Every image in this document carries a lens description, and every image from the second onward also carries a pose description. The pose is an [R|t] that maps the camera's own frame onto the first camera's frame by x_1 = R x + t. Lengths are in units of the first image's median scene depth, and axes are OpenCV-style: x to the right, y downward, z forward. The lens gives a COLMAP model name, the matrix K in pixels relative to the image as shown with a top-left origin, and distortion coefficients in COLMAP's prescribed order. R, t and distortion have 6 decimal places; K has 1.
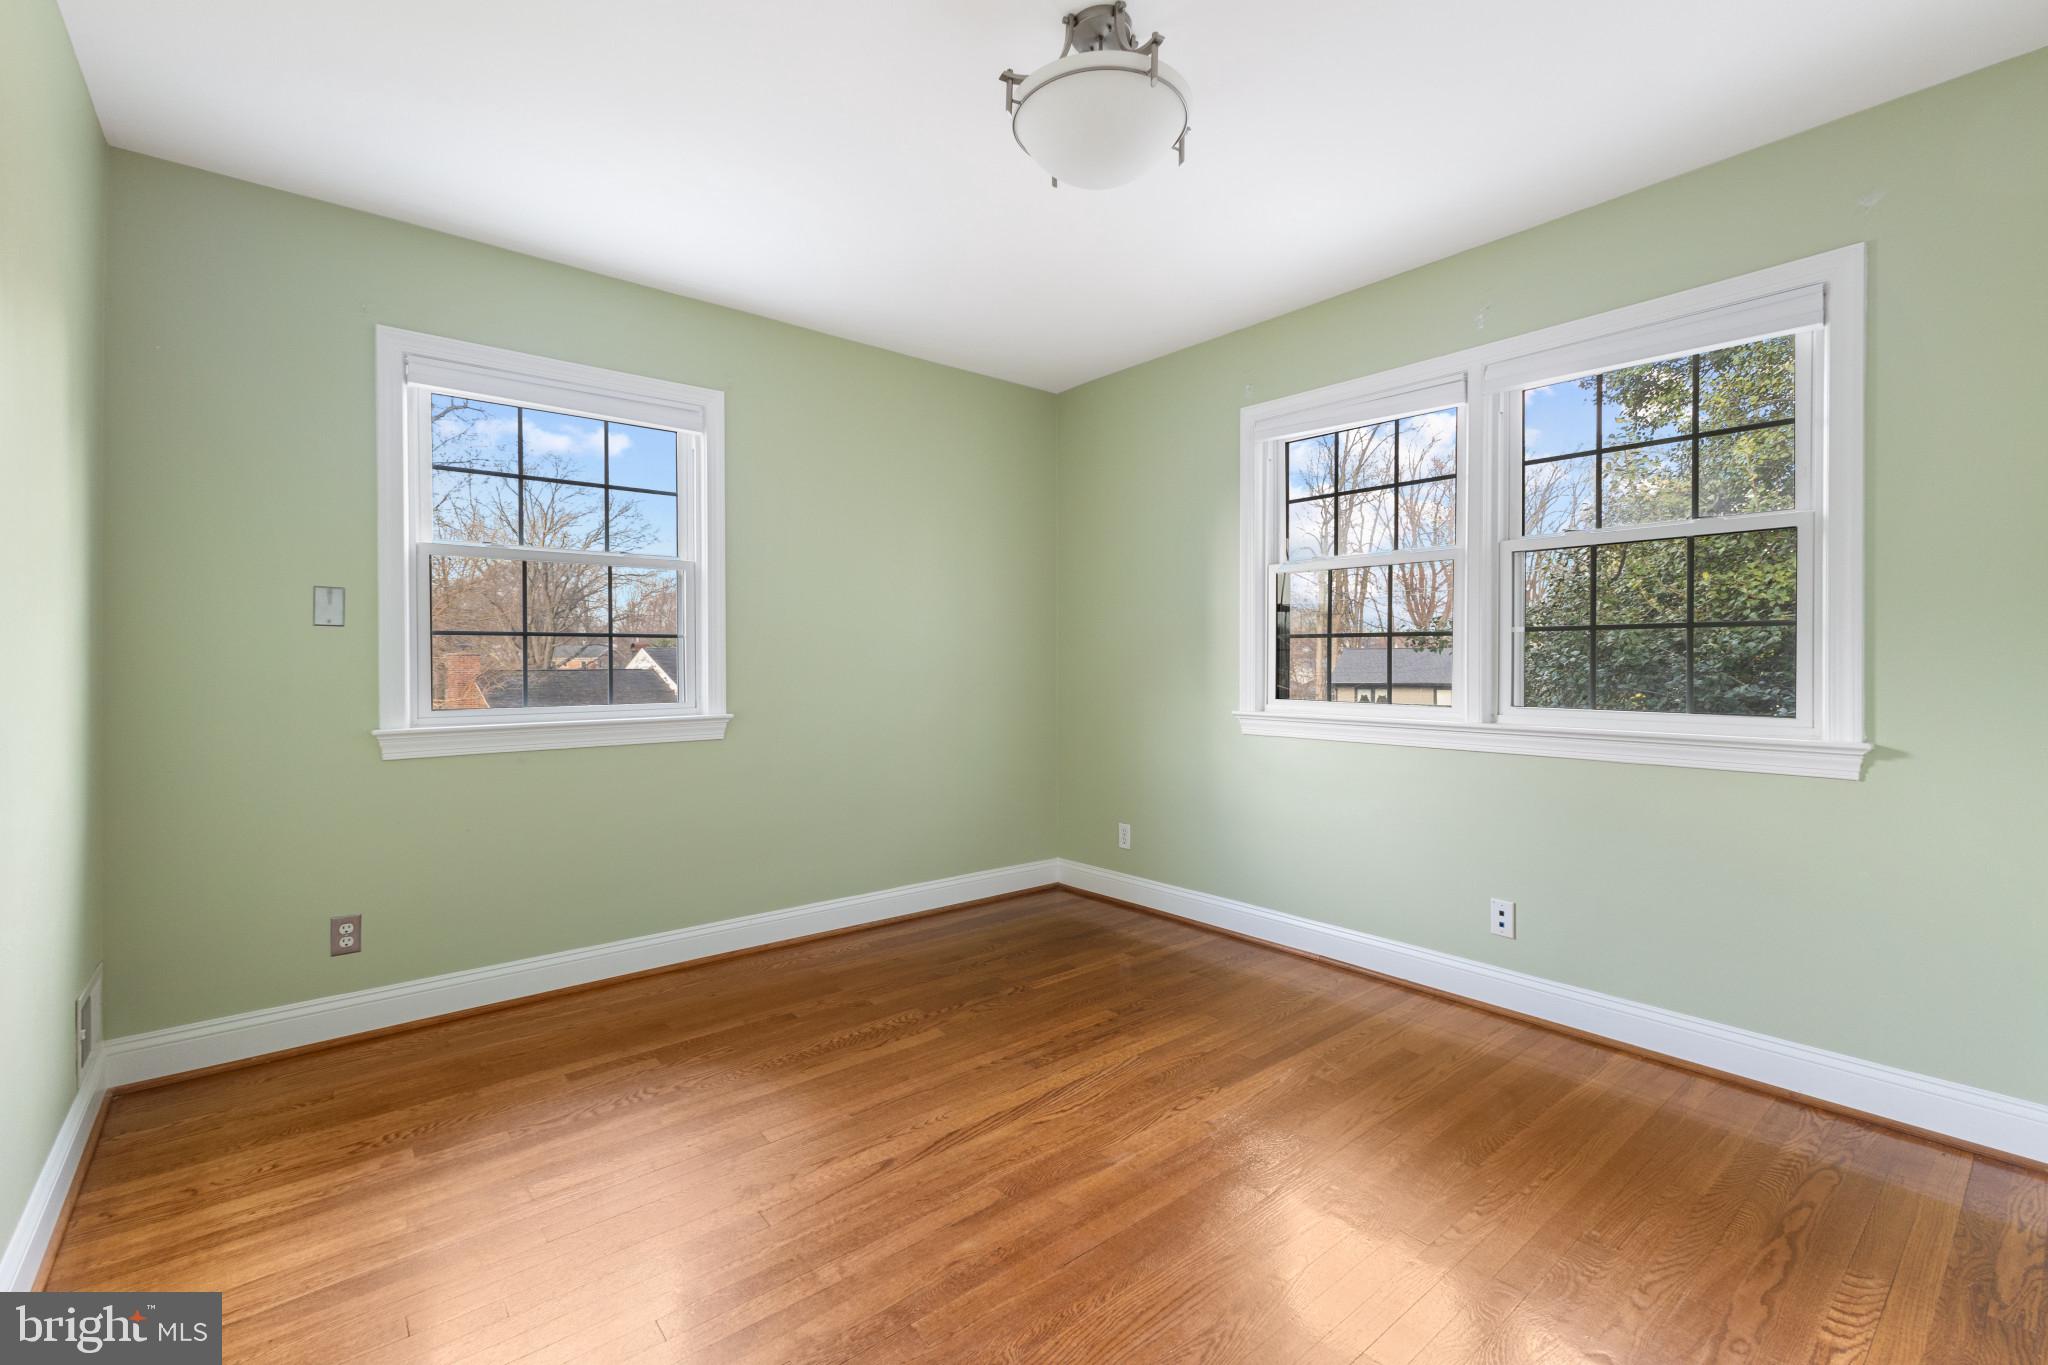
lens RADIAL K [[884.1, 0, 1026.7], [0, 884.1, 688.7], [0, 0, 1]] dist [0.008136, -0.000408]
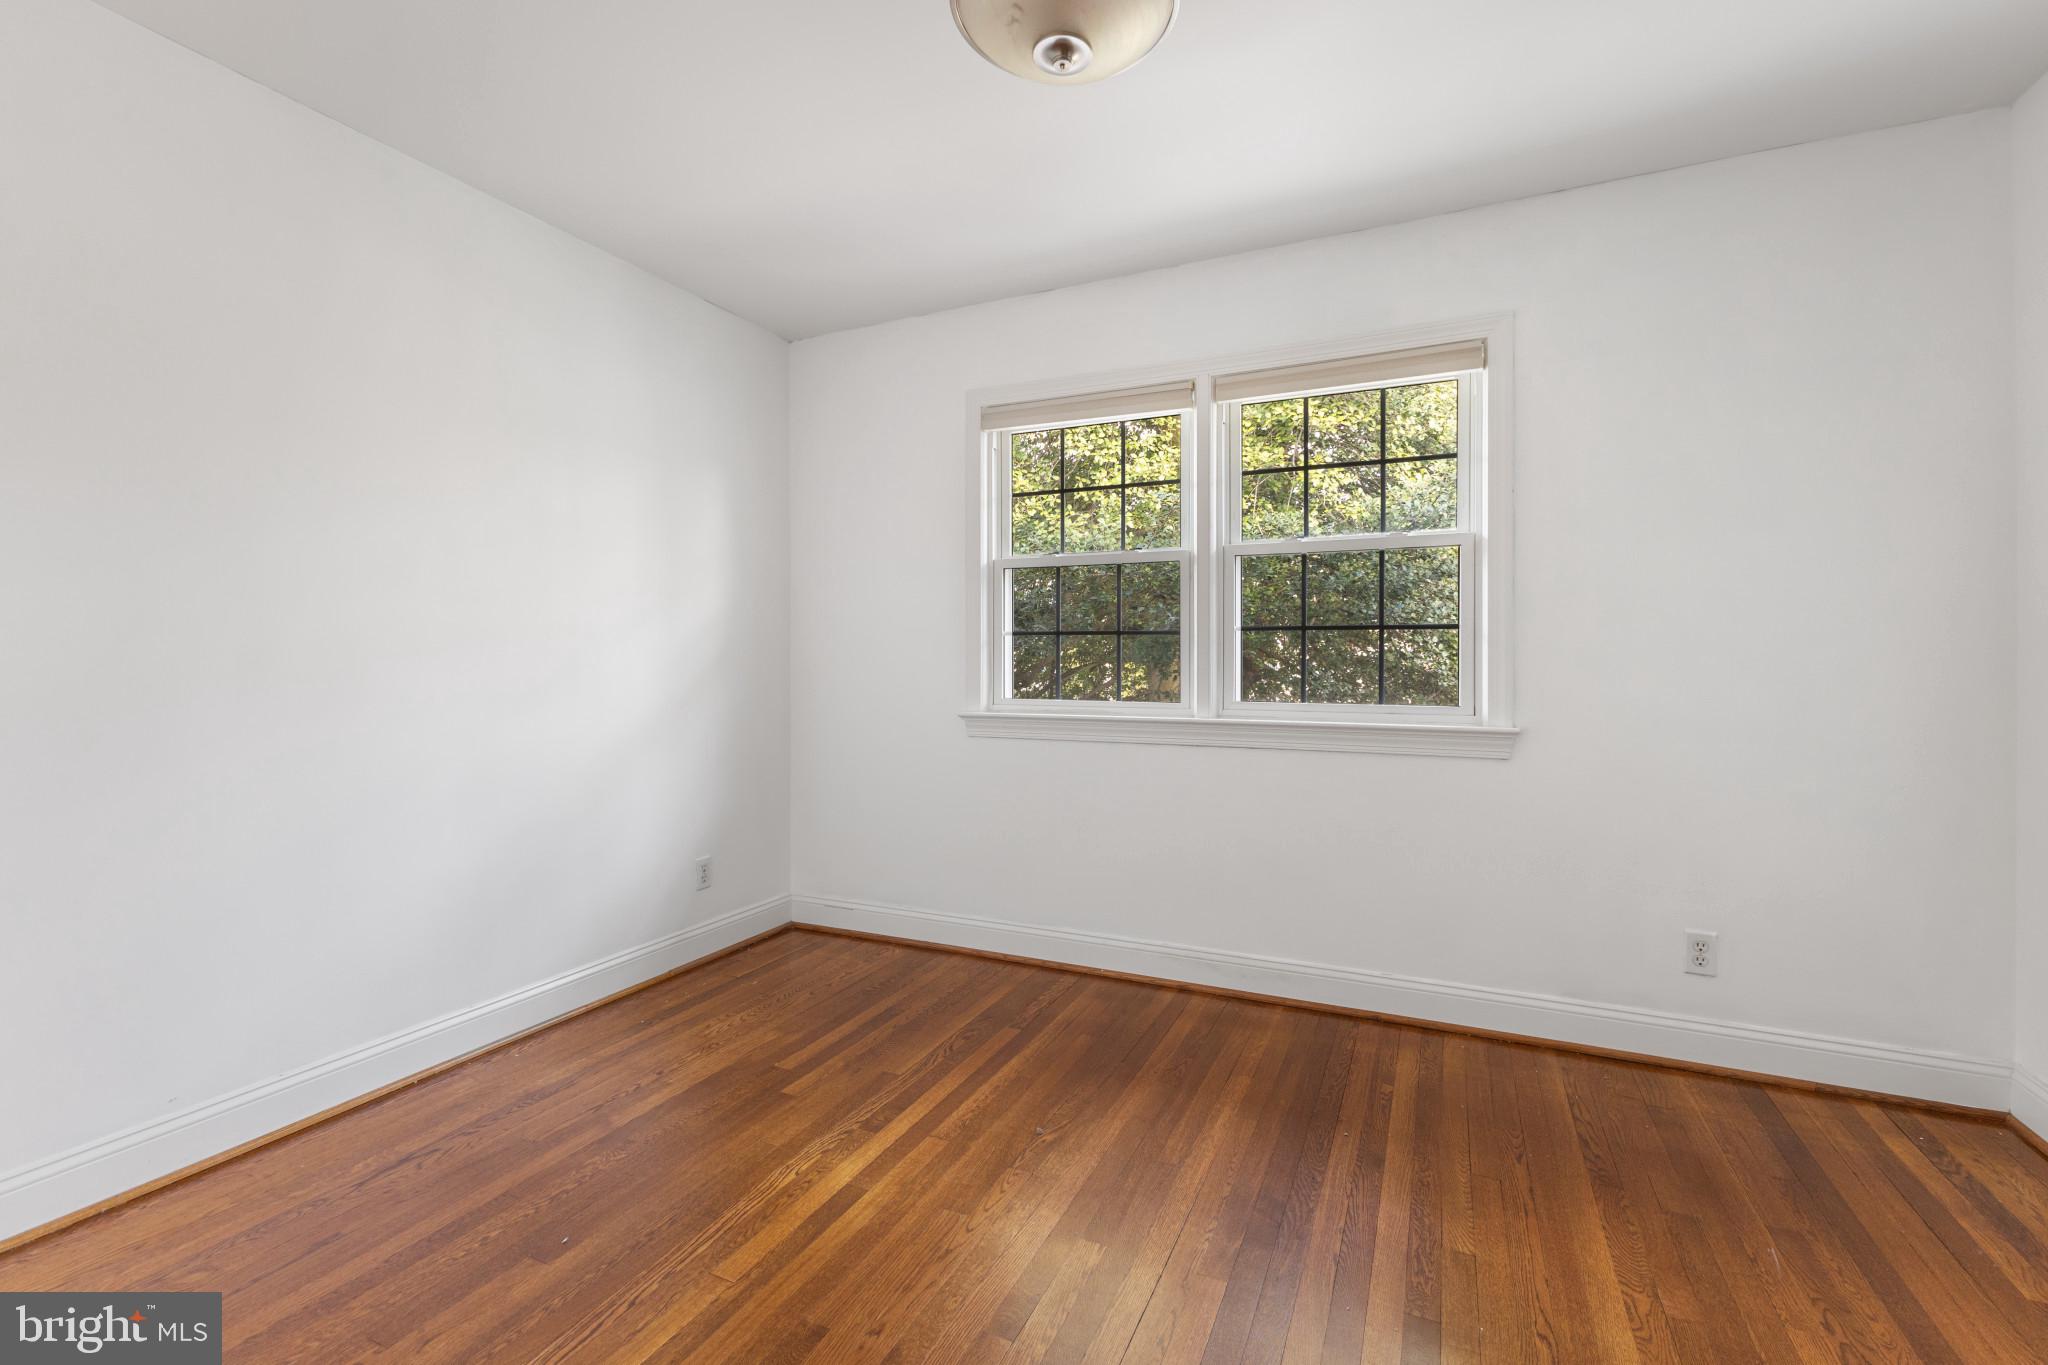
lens RADIAL K [[884.1, 0, 1018.6], [0, 884.1, 668.4], [0, 0, 1]] dist [0.008136, -0.000408]
pose [[0.912544, -0.006928, 0.408920, -0.138227], [0.016298, 0.999678, -0.019434, -0.004276], [-0.408653, 0.024399, 0.912363, 0.162145]]
